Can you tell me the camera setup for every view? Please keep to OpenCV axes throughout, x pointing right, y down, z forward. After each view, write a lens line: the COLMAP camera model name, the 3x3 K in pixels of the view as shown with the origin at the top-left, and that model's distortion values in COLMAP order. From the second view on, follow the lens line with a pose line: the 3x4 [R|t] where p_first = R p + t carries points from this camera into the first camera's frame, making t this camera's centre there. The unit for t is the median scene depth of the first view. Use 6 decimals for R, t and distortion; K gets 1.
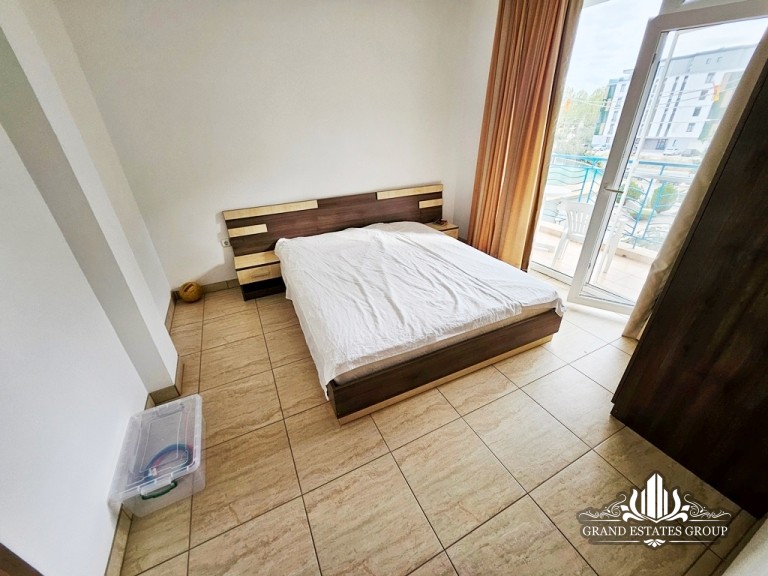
lens RADIAL K [[302.2, 0, 386.0], [0, 302.2, 288.0], [0, 0, 1]] dist [-0.003297, -0.000182]
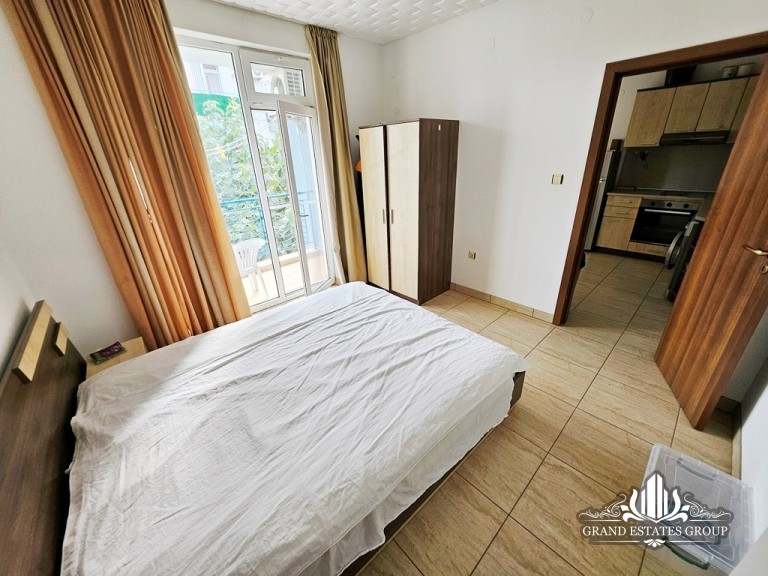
lens RADIAL K [[302.2, 0, 386.0], [0, 302.2, 288.0], [0, 0, 1]] dist [-0.003297, -0.000182]
pose [[-0.281845, -0.356574, 0.890740, -0.631410], [0.499823, 0.737889, 0.453538, -0.469795], [-0.818987, 0.573040, -0.029746, 0.847458]]
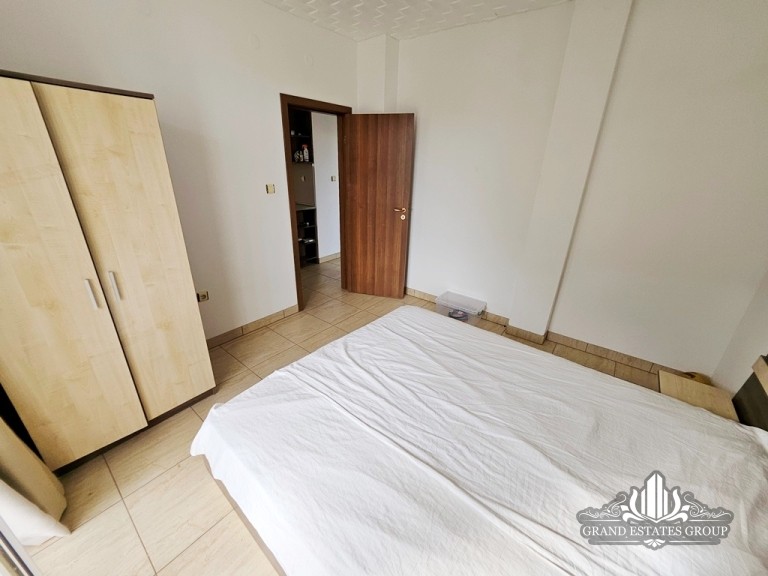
lens RADIAL K [[299.4, 0, 374.3], [0, 299.4, 288.9], [0, 0, 1]] dist [-0.008672, 0.000069]
pose [[-0.911548, 0.163464, -0.377305, 0.388959], [-0.197597, 0.630558, 0.750568, -0.653910], [0.360604, 0.758733, -0.542484, 1.141734]]
